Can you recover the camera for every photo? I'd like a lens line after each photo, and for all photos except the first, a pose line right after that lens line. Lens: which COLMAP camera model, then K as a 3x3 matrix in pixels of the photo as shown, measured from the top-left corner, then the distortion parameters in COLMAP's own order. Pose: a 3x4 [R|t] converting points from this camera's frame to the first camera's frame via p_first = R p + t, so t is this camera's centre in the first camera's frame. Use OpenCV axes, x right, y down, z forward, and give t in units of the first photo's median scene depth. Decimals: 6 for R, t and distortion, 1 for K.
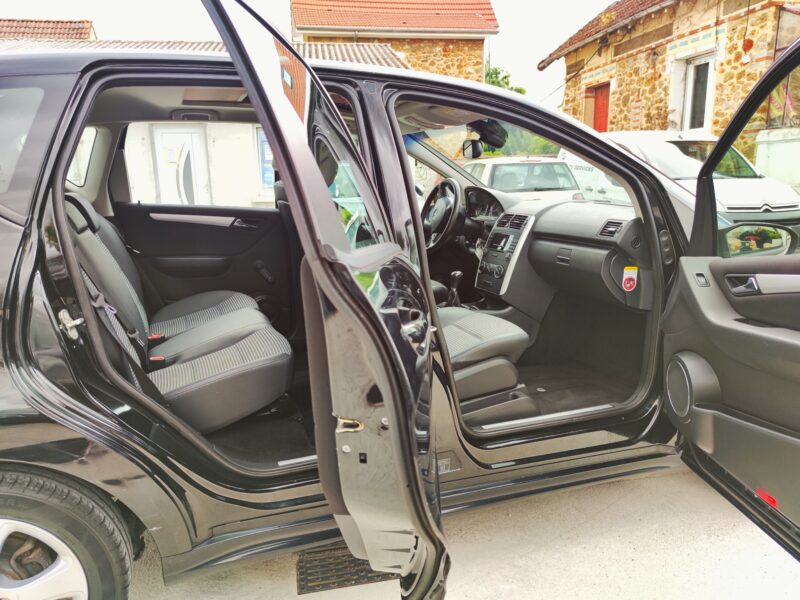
lens RADIAL K [[592.9, 0, 399.4], [0, 592.9, 302.6], [0, 0, 1]] dist [0.034427, -0.005471]
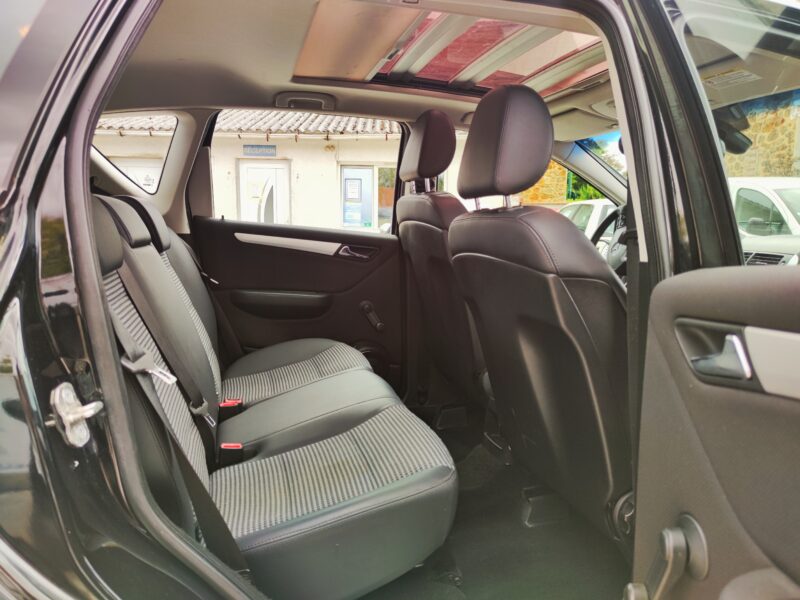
lens RADIAL K [[592.9, 0, 400.2], [0, 592.9, 304.0], [0, 0, 1]] dist [0.034427, -0.005471]
pose [[0.992907, 0.052247, -0.106802, -0.117885], [-0.060045, 0.995656, -0.071156, -0.016805], [0.102620, 0.077064, 0.991731, 0.264350]]
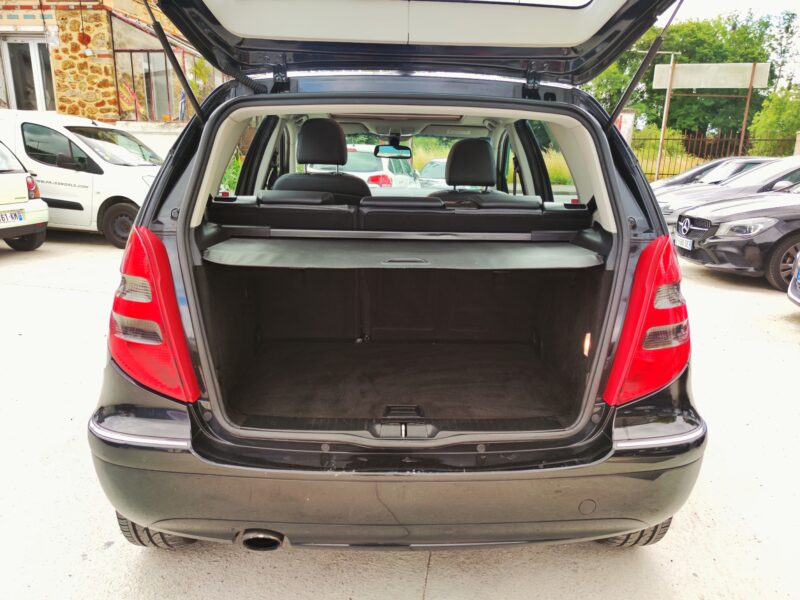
lens RADIAL K [[592.9, 0, 399.2], [0, 592.9, 307.1], [0, 0, 1]] dist [0.034427, -0.005471]
pose [[0.350035, -0.208613, 0.913212, -1.067272], [0.172920, 0.972522, 0.155881, -0.105224], [-0.920638, 0.103349, 0.376490, 0.430724]]
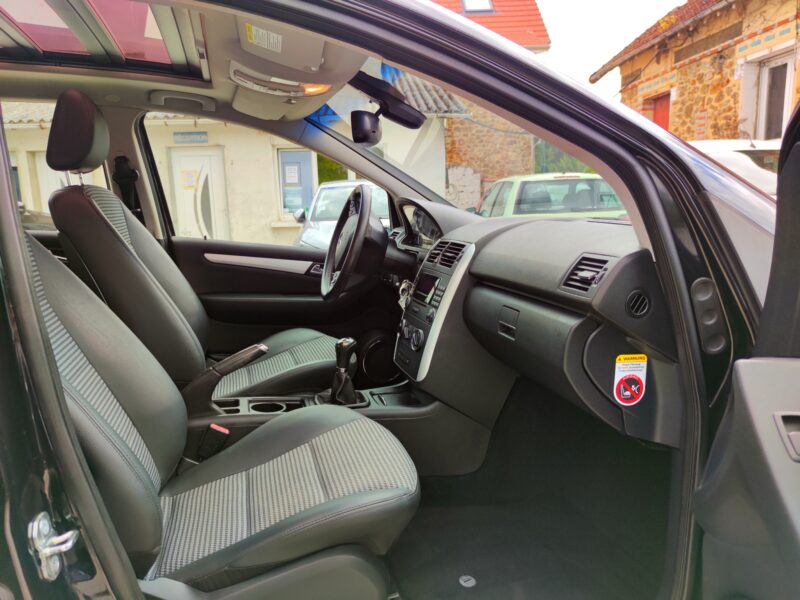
lens RADIAL K [[592.9, 0, 401.2], [0, 592.9, 302.2], [0, 0, 1]] dist [0.034427, -0.005471]
pose [[0.995304, 0.004479, -0.096694, 0.185615], [-0.008442, 0.999139, -0.040615, -0.058637], [0.096429, 0.041240, 0.994485, 0.378367]]
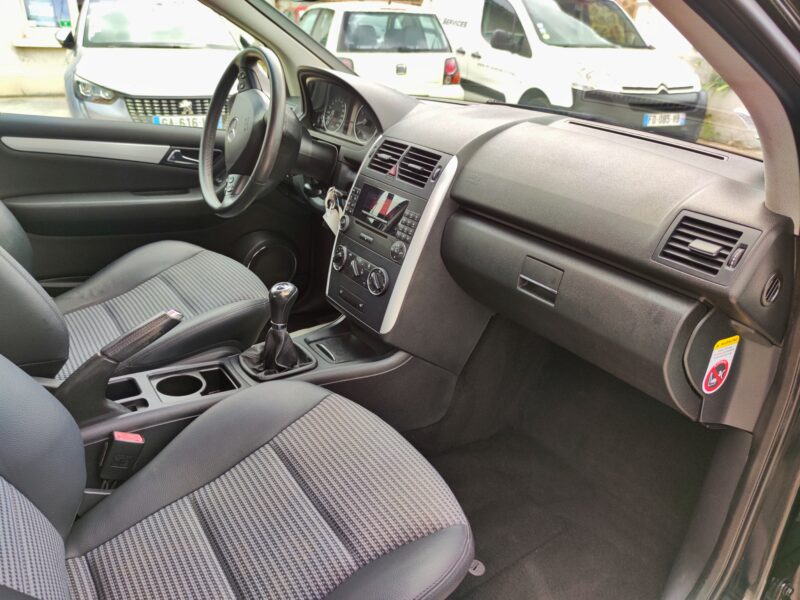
lens RADIAL K [[592.9, 0, 408.3], [0, 592.9, 314.6], [0, 0, 1]] dist [0.034427, -0.005471]
pose [[0.967162, -0.059927, 0.246993, 0.069147], [-0.001960, 0.970017, 0.243029, -0.122558], [-0.254151, -0.235533, 0.938047, 0.505980]]
